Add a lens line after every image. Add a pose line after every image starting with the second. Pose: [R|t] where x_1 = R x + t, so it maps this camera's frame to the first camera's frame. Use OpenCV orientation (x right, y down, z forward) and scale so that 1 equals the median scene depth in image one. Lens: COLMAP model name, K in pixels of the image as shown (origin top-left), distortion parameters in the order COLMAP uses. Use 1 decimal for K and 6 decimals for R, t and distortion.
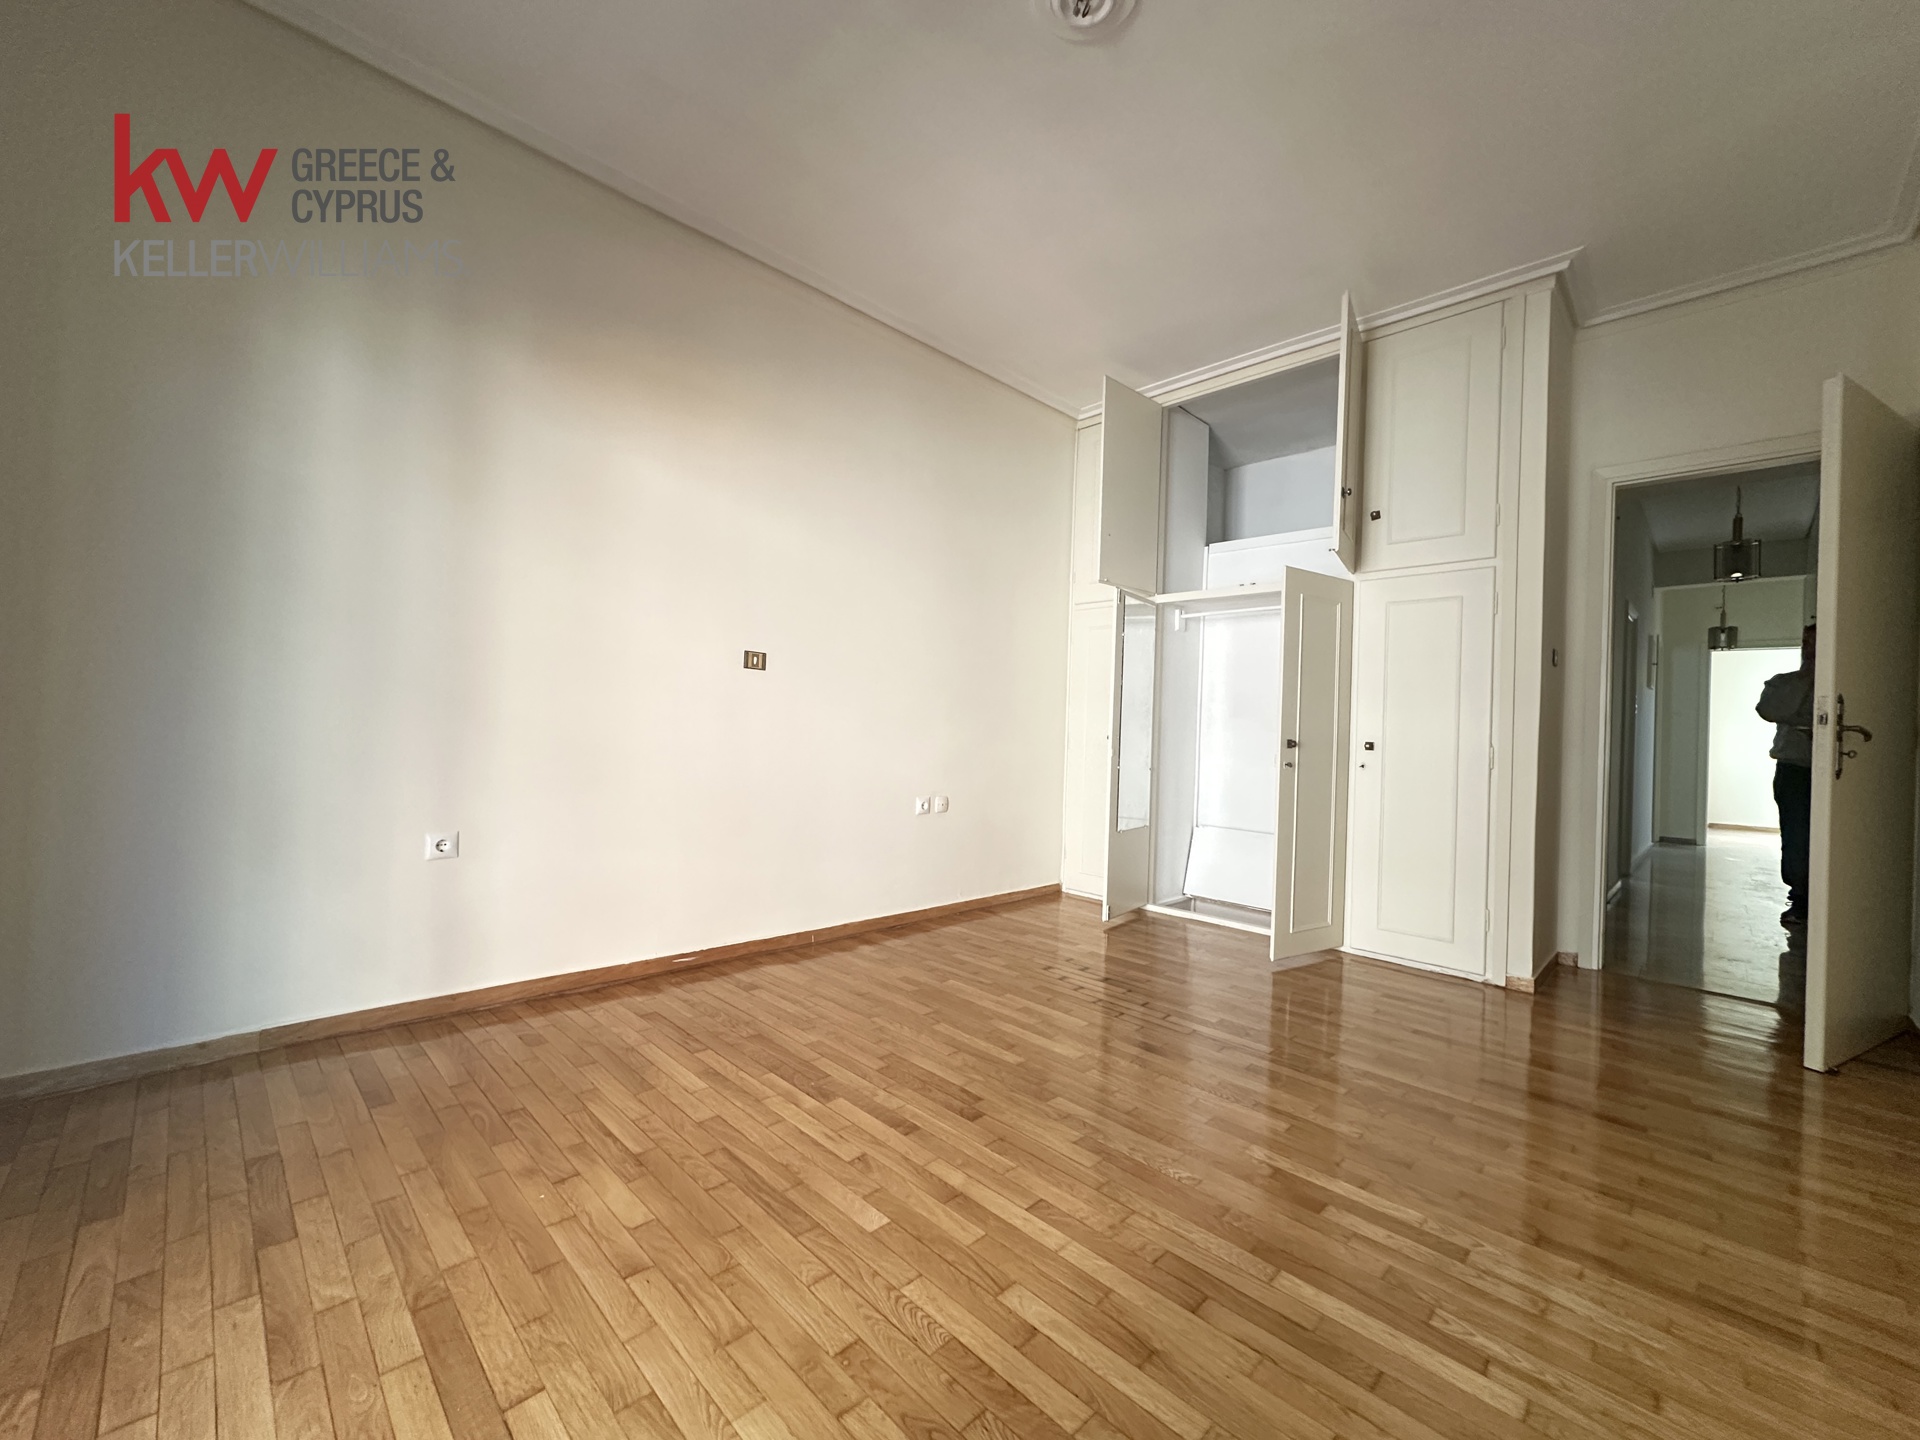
lens RADIAL K [[759.3, 0, 961.5], [0, 759.3, 722.1], [0, 0, 1]] dist [-0.000432, 0.000195]
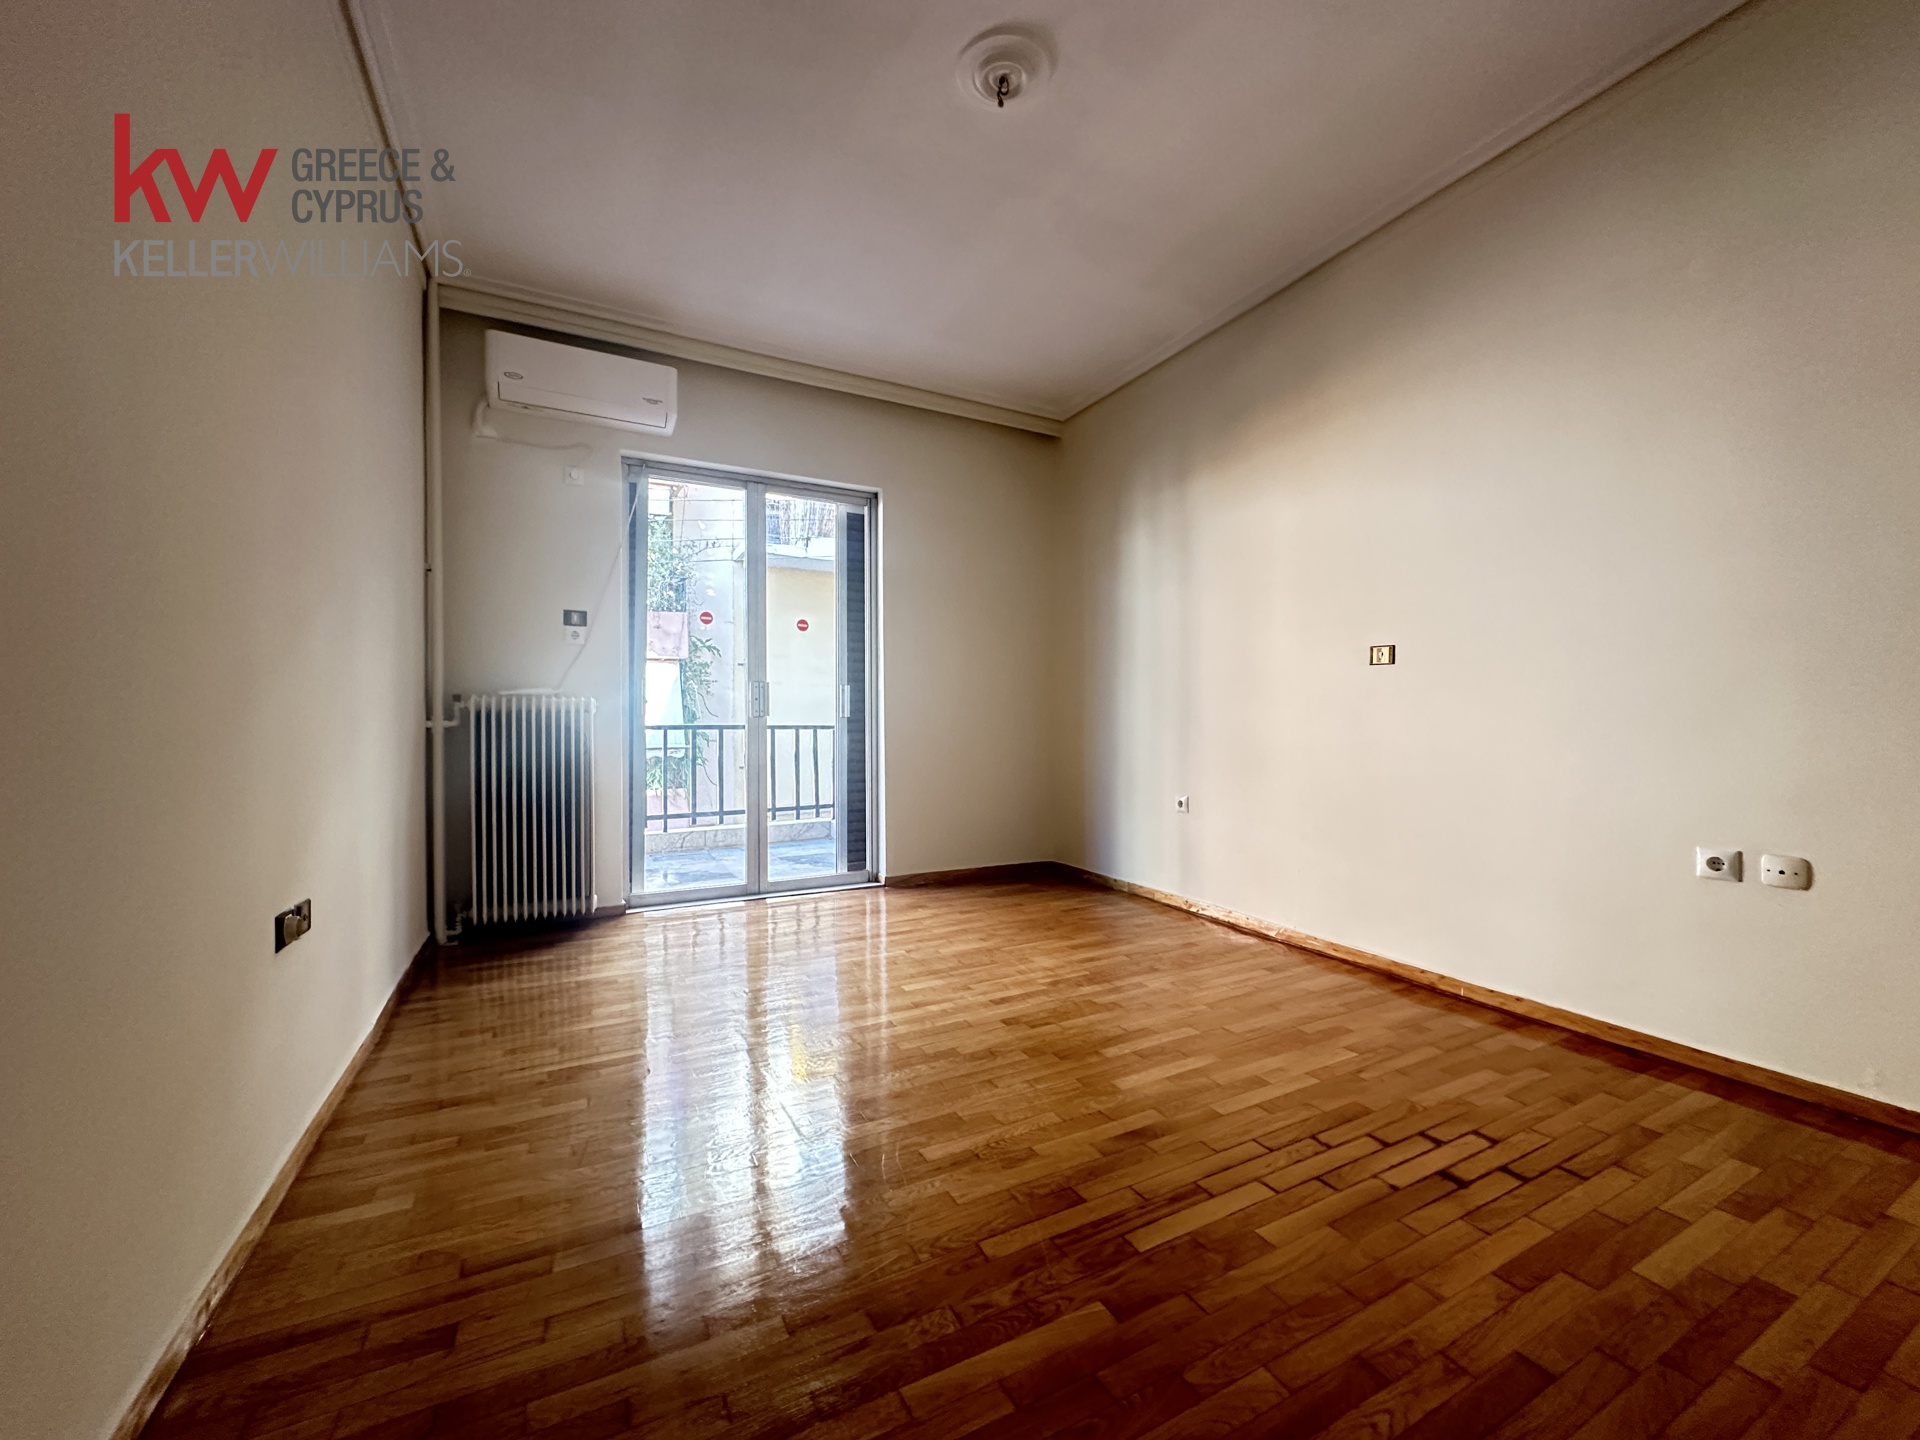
lens RADIAL K [[759.3, 0, 961.5], [0, 759.3, 722.1], [0, 0, 1]] dist [-0.000432, 0.000195]
pose [[-0.293444, -0.029982, -0.955506, 0.998575], [0.002584, 0.999480, -0.032155, 0.038839], [0.955973, -0.011905, -0.293214, 1.015900]]
